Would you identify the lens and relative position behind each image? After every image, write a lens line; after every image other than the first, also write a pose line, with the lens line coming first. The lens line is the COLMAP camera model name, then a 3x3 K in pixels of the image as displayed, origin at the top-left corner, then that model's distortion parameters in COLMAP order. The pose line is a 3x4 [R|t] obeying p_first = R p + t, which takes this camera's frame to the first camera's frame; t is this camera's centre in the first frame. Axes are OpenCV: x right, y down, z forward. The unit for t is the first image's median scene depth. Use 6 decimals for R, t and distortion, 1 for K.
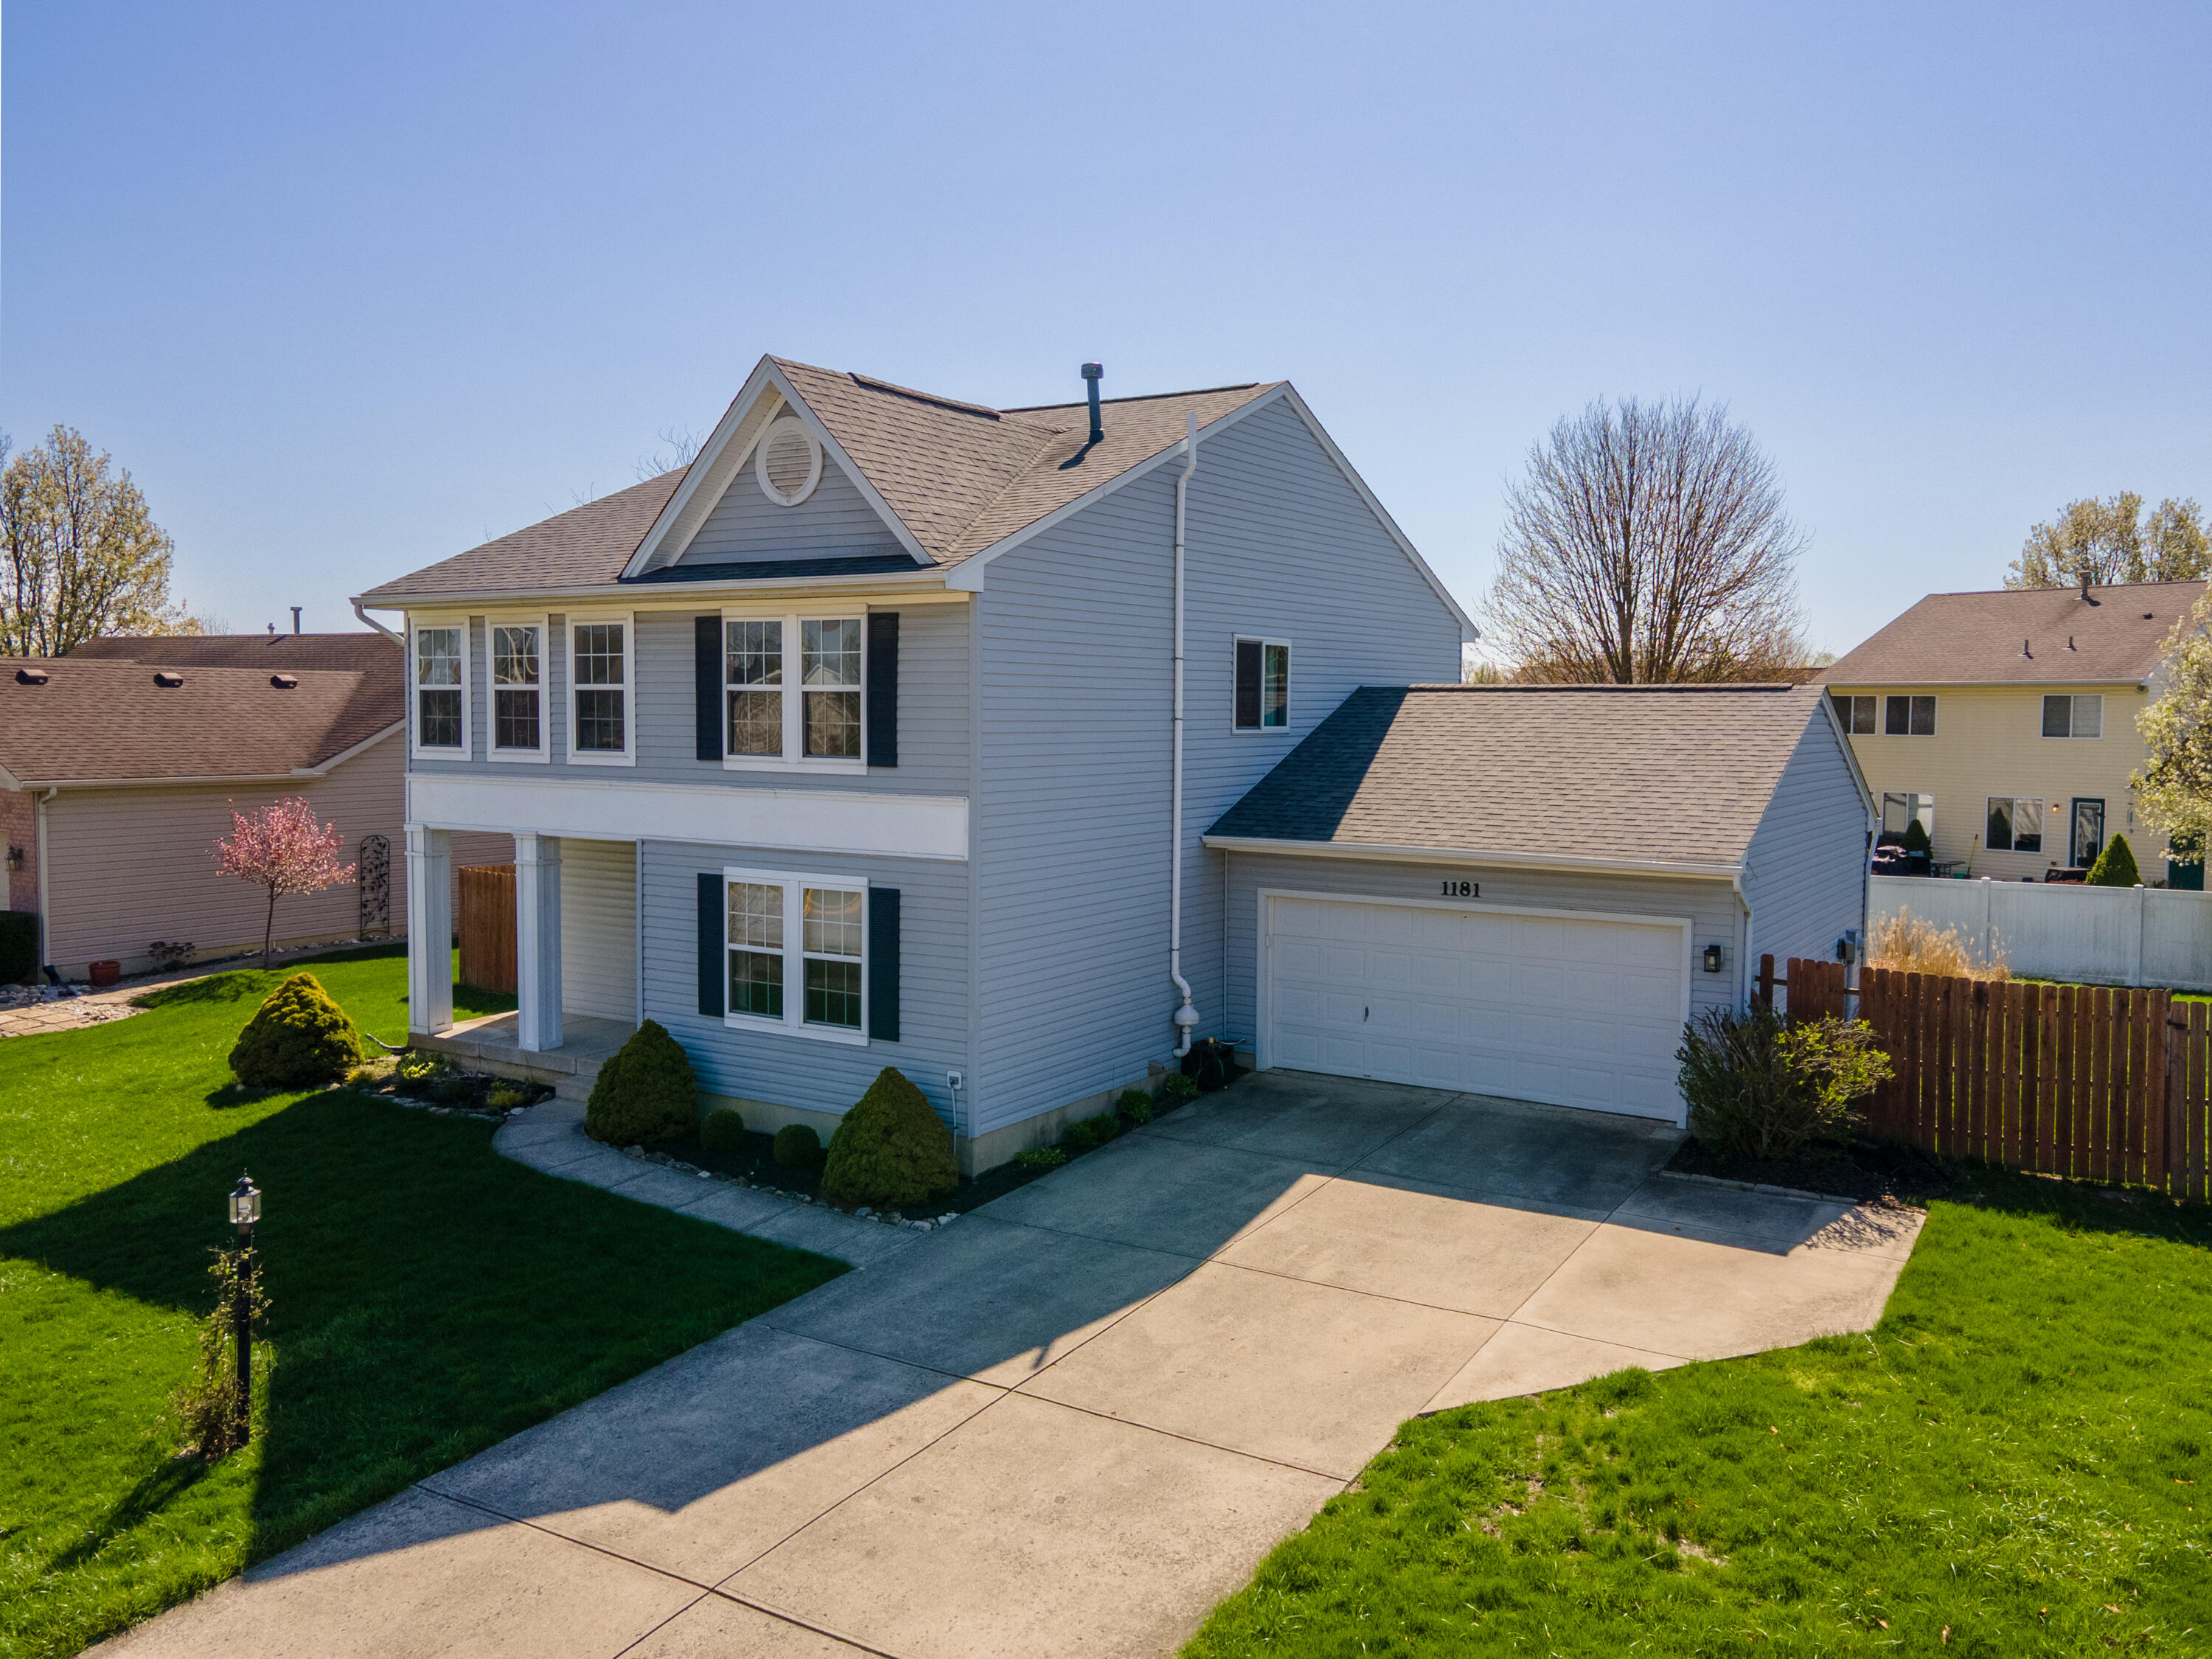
lens RADIAL K [[1726.1, 0, 1106.0], [0, 1726.1, 829.5], [0, 0, 1]] dist [0.024525, 0.014262]
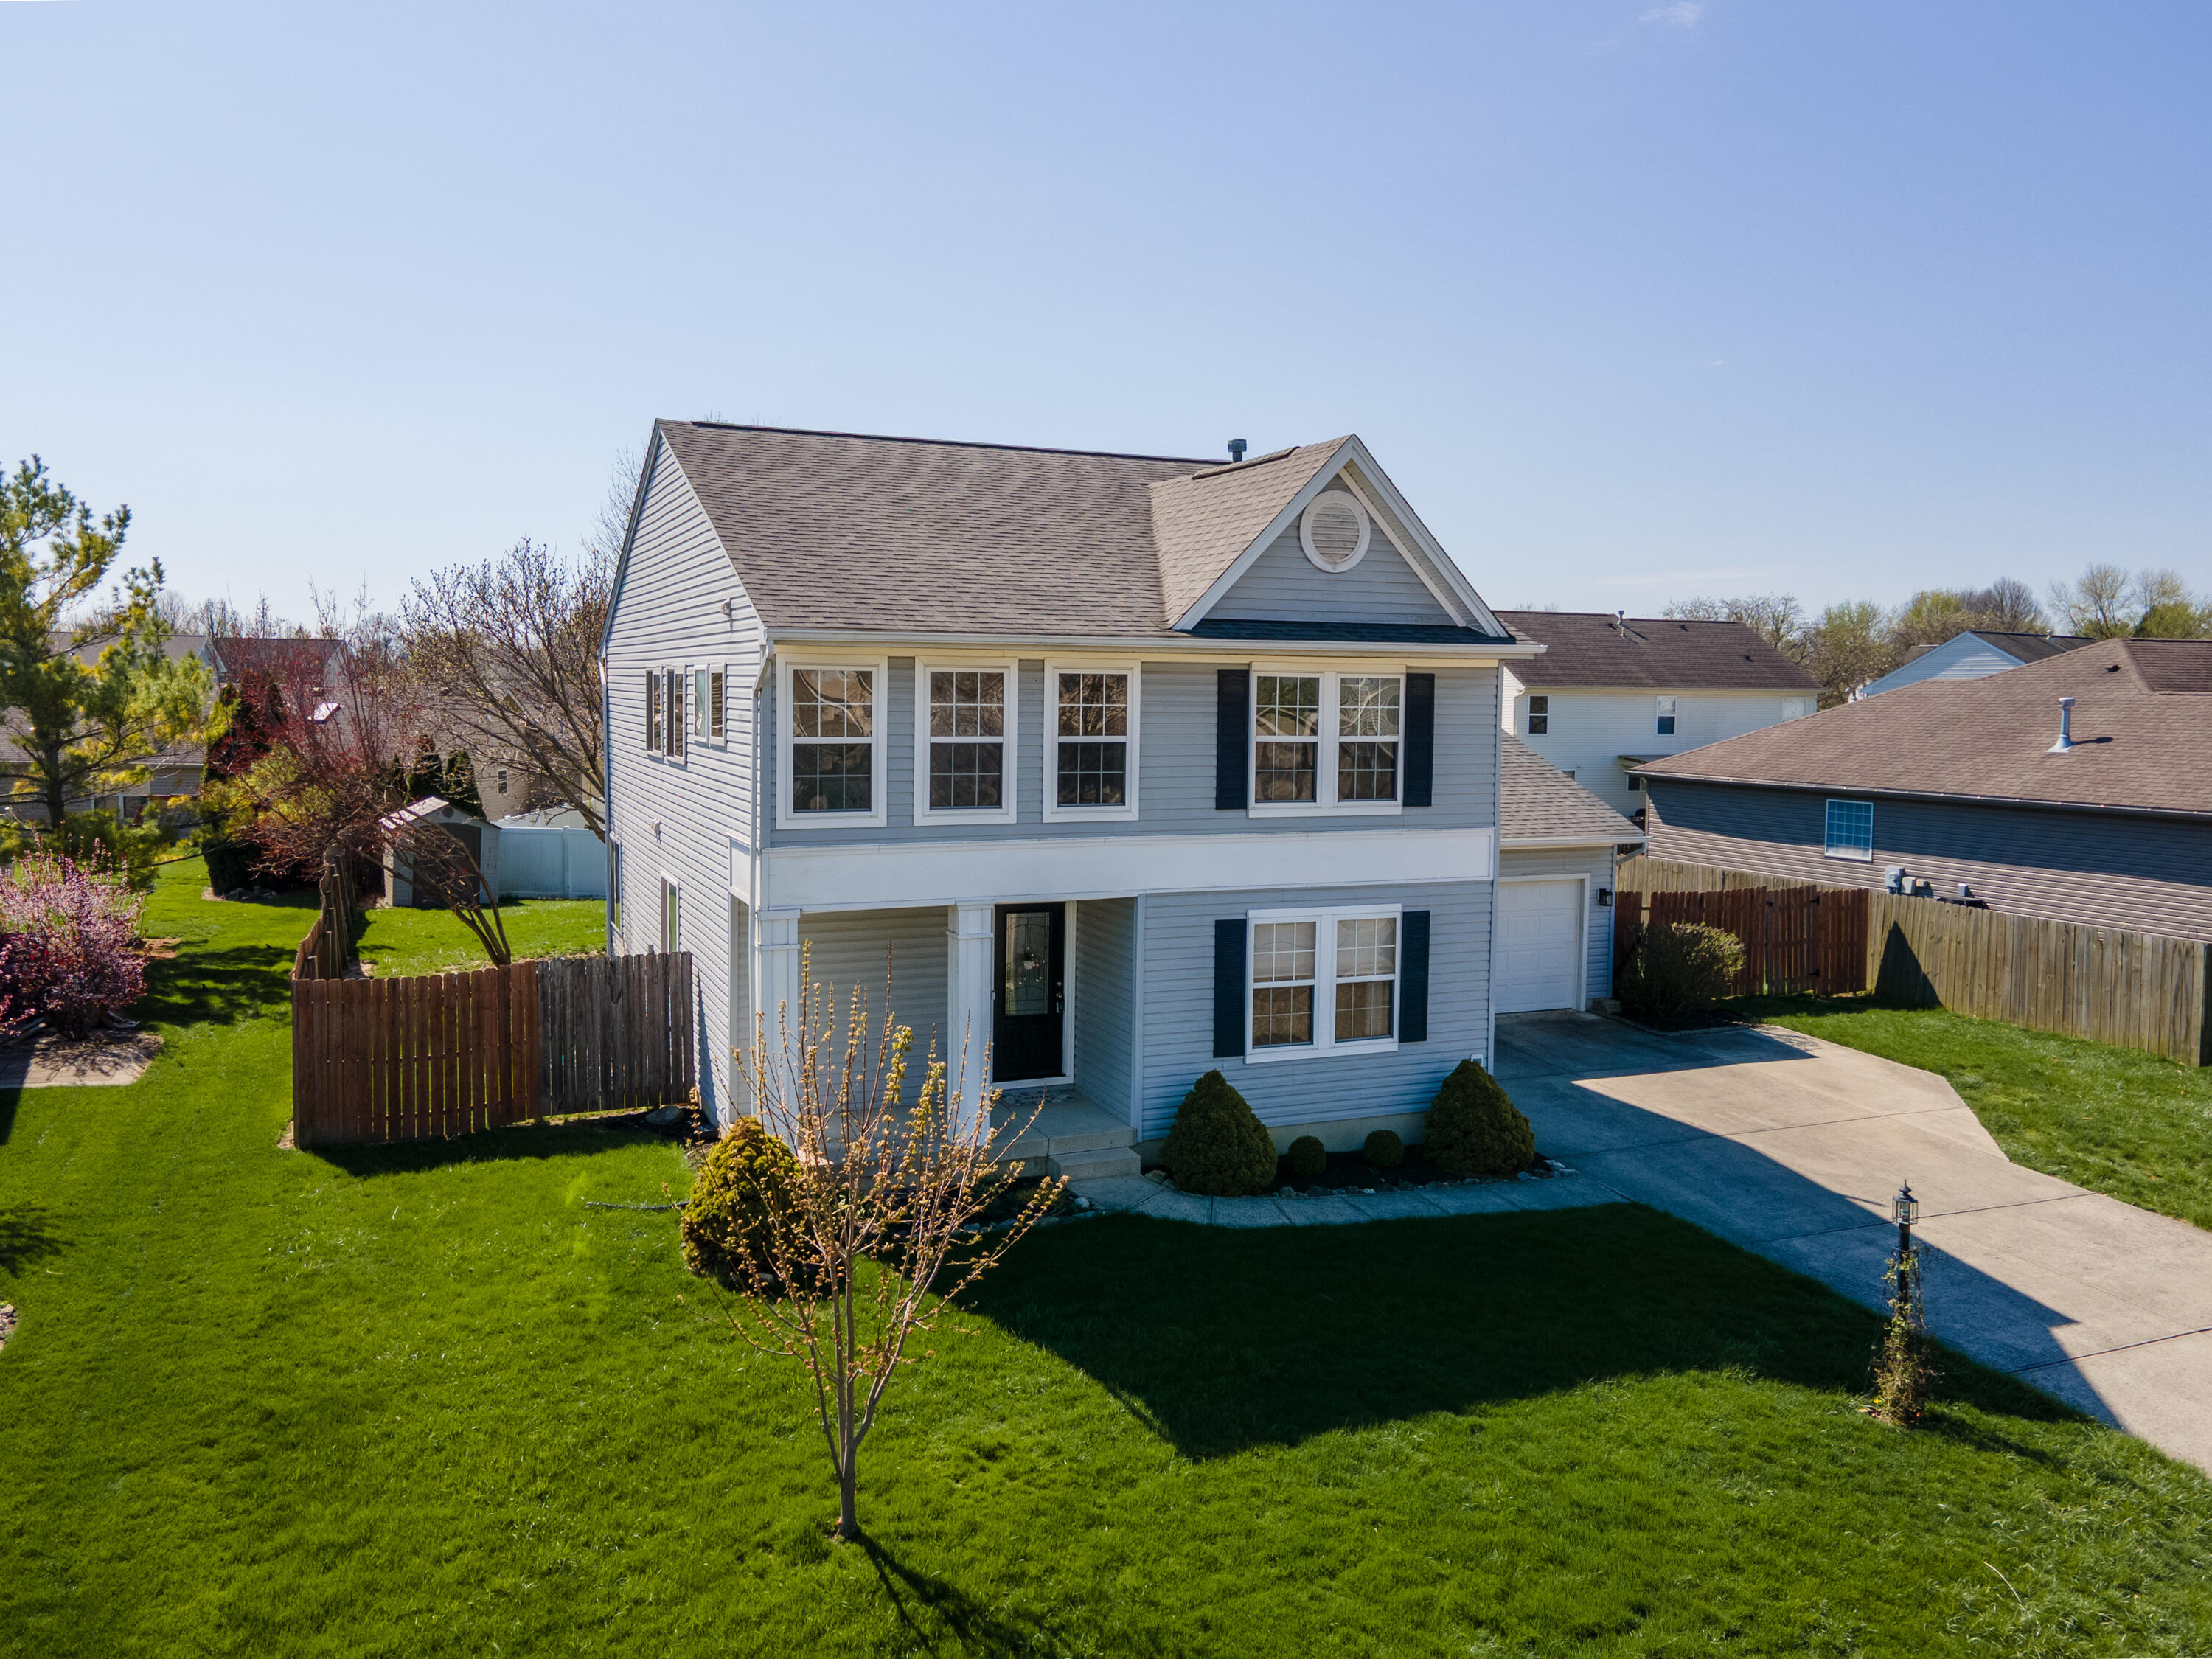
lens RADIAL K [[1692.5, 0, 1106.0], [0, 1692.5, 829.5], [0, 0, 1]] dist [0.013916, 0.062246]
pose [[0.559302, -0.071717, 0.825856, -1.172754], [0.050742, 0.997344, 0.052244, -0.089969], [-0.827410, 0.012686, 0.561455, 0.529931]]
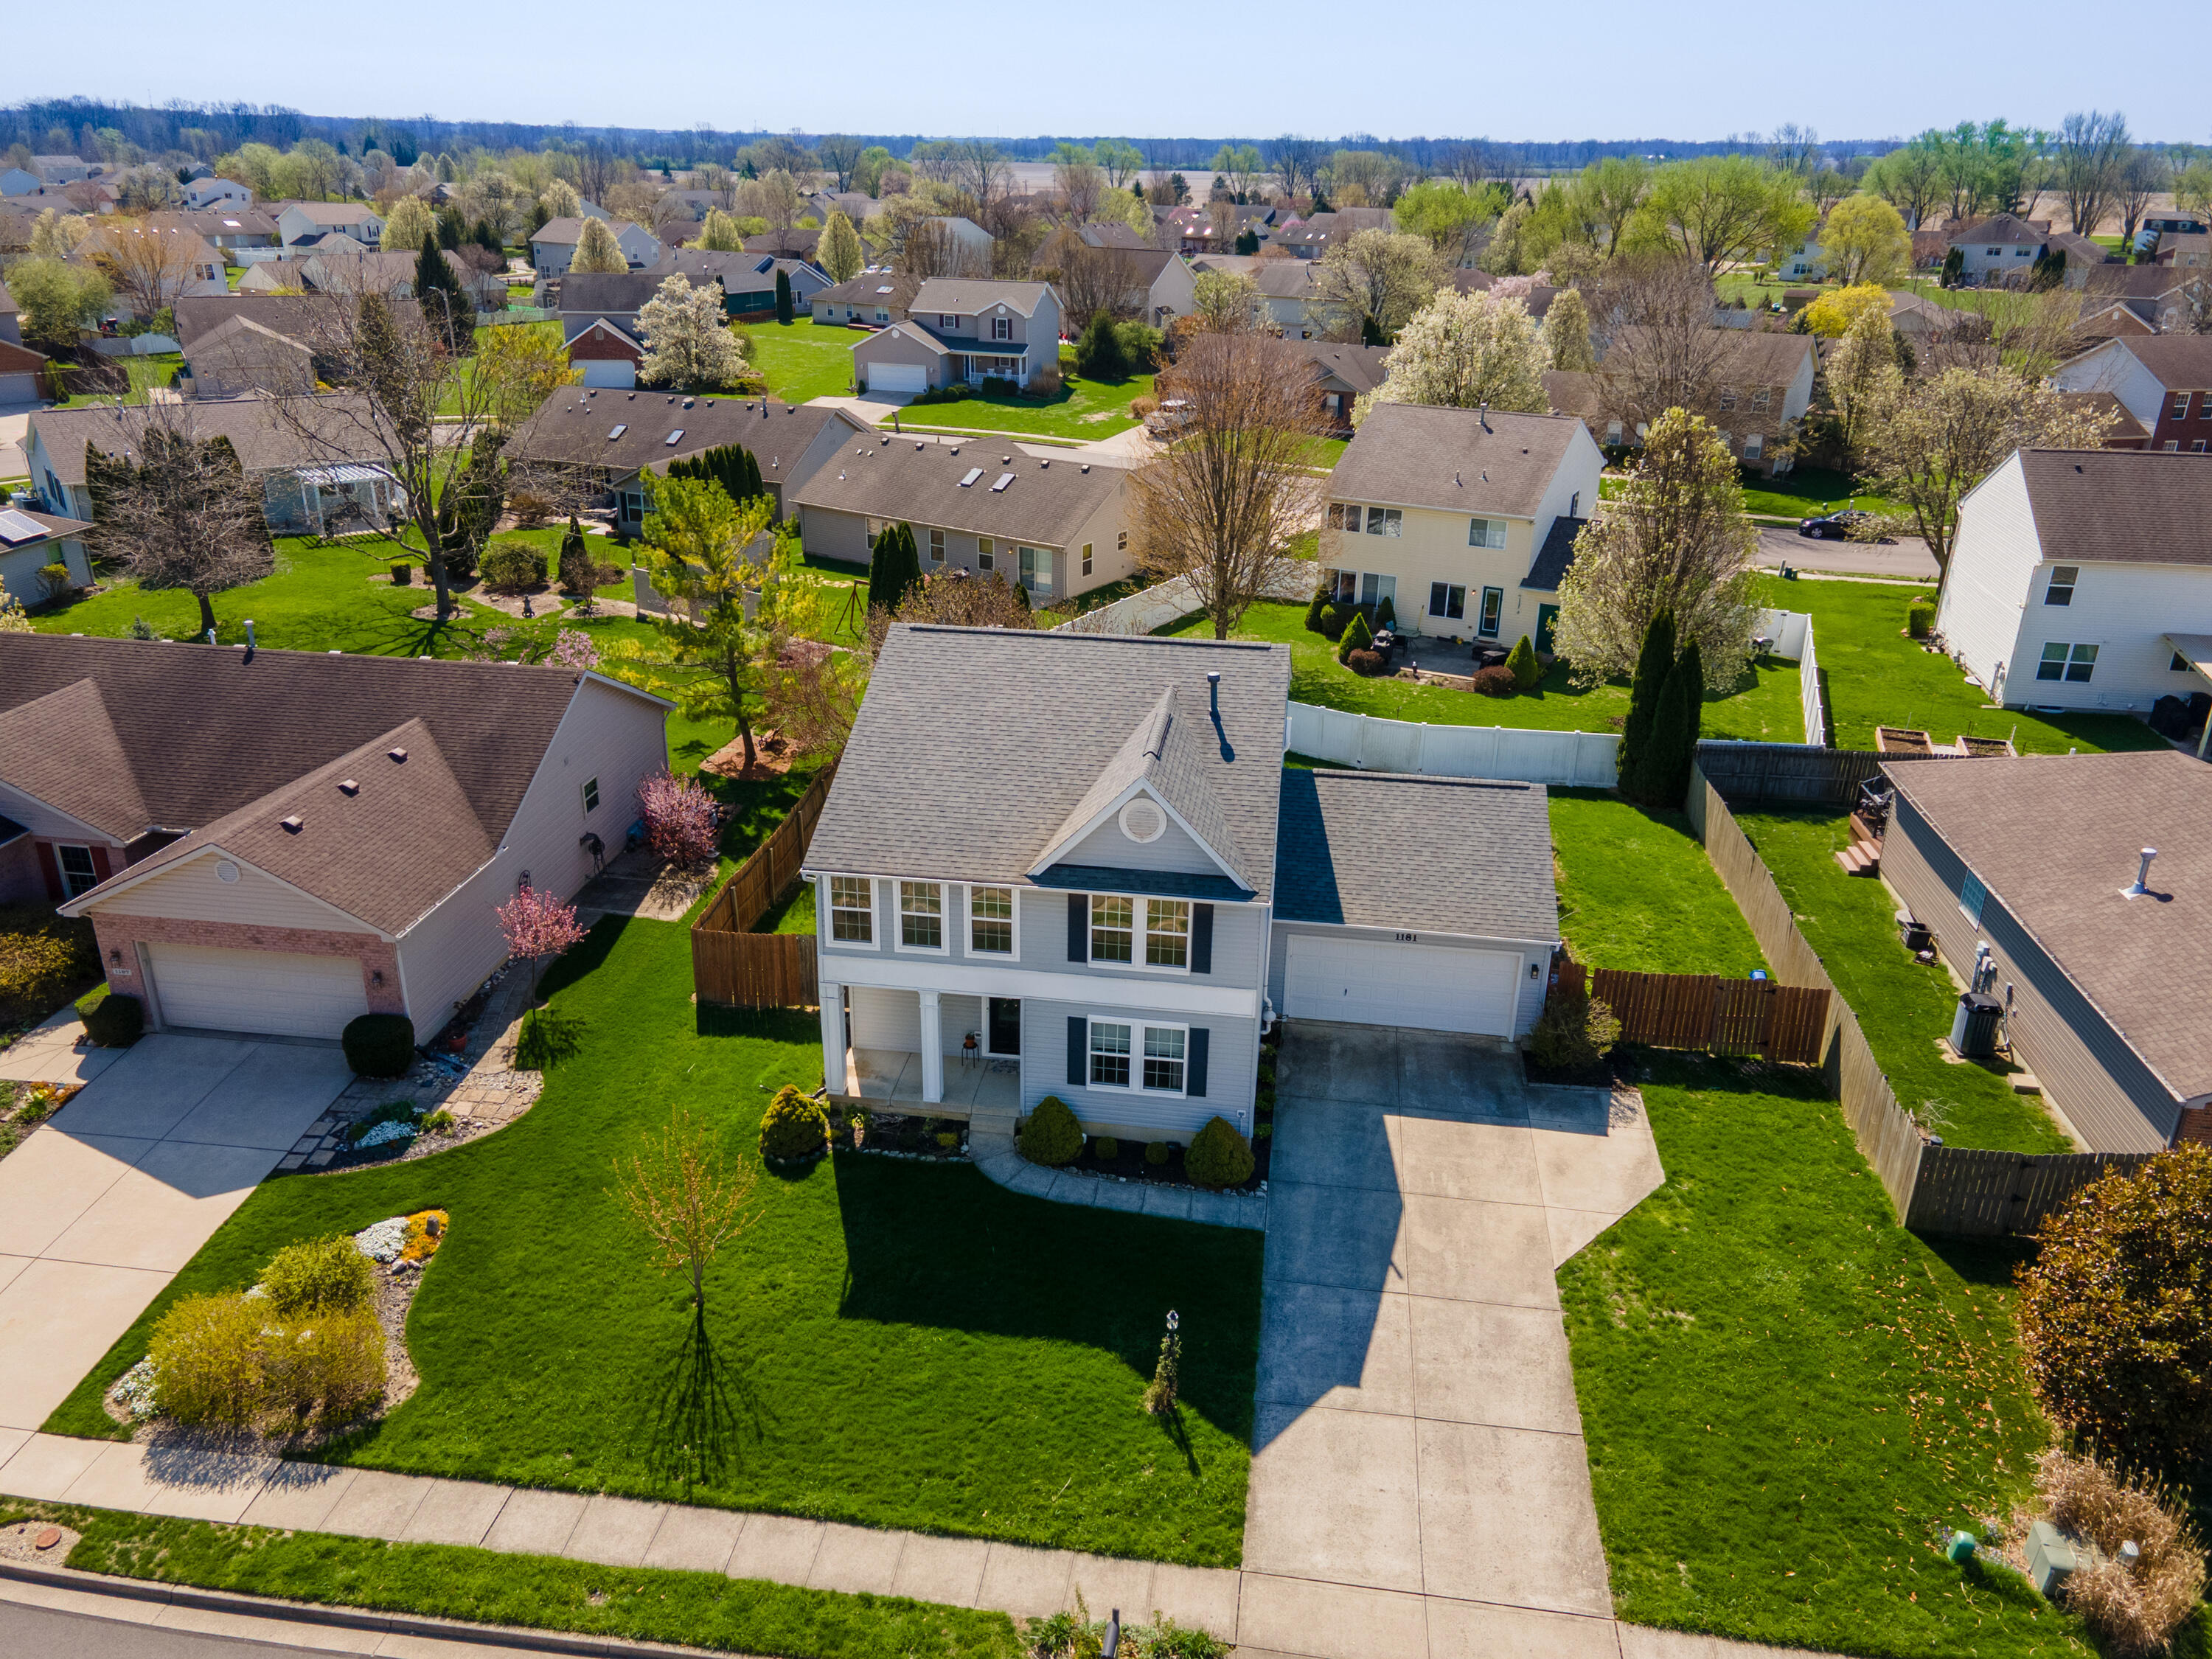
lens RADIAL K [[1676.0, 0, 1056.6], [0, 1676.0, 827.6], [0, 0, 1]] dist [0.036515, 0.004967]
pose [[0.917171, -0.157263, 0.366149, -0.927199], [0.029055, 0.942779, 0.332150, -0.806846], [-0.397432, -0.294000, 0.869259, -0.509724]]
